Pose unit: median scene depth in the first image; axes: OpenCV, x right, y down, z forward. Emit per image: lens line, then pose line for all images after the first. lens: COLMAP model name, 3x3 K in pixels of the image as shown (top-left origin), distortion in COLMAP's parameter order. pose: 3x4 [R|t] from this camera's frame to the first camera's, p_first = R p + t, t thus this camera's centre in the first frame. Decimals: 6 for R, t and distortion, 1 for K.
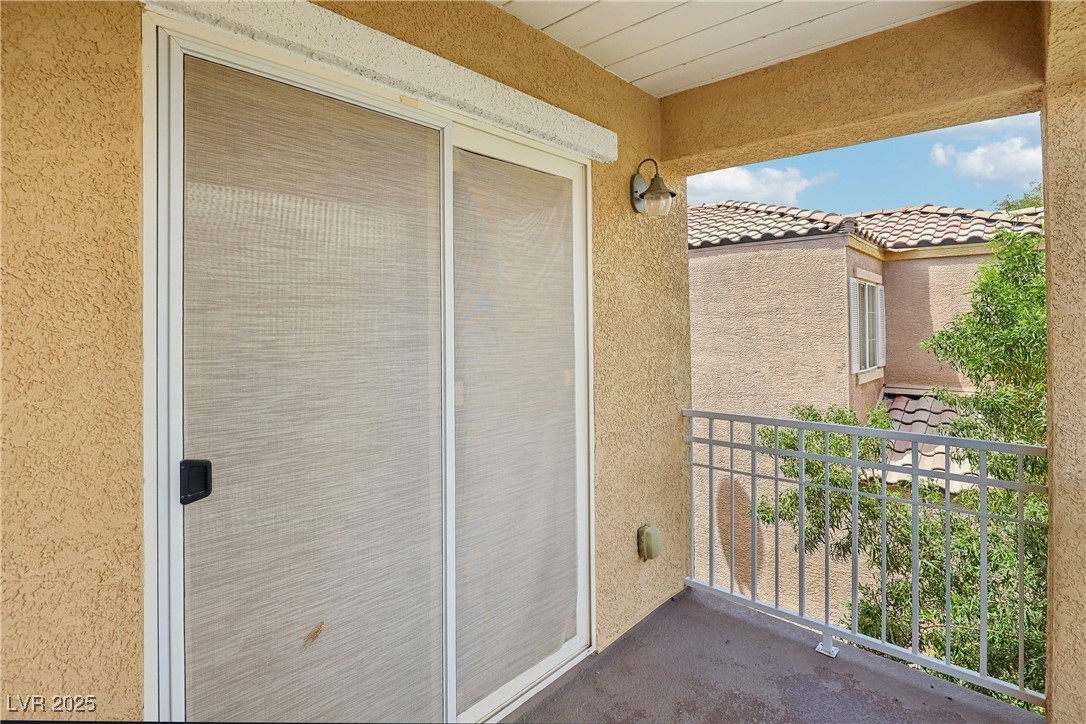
lens RADIAL K [[540.5, 0, 543.4], [0, 540.5, 317.1], [0, 0, 1]] dist [-0.023230, 0.000431]
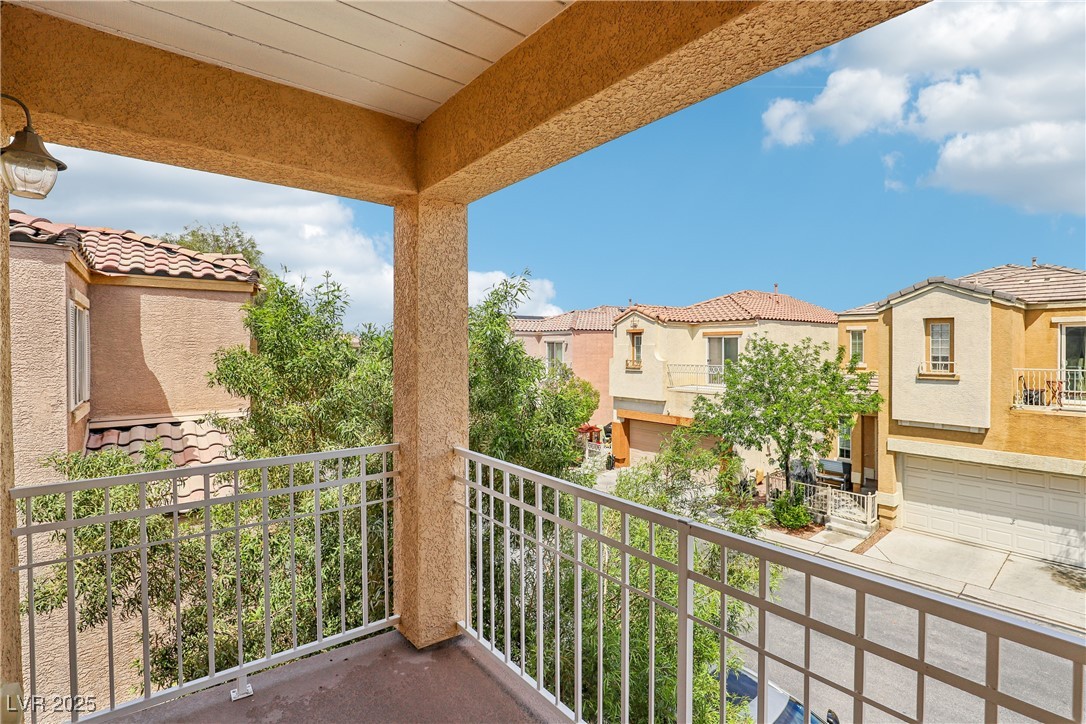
lens RADIAL K [[518.3, 0, 547.2], [0, 518.3, 352.1], [0, 0, 1]] dist [-0.024077, 0.000419]
pose [[0.138230, -0.004353, 0.990391, -0.117105], [-0.013196, 0.999893, 0.006236, -0.004706], [-0.990312, -0.013931, 0.138158, 0.122931]]
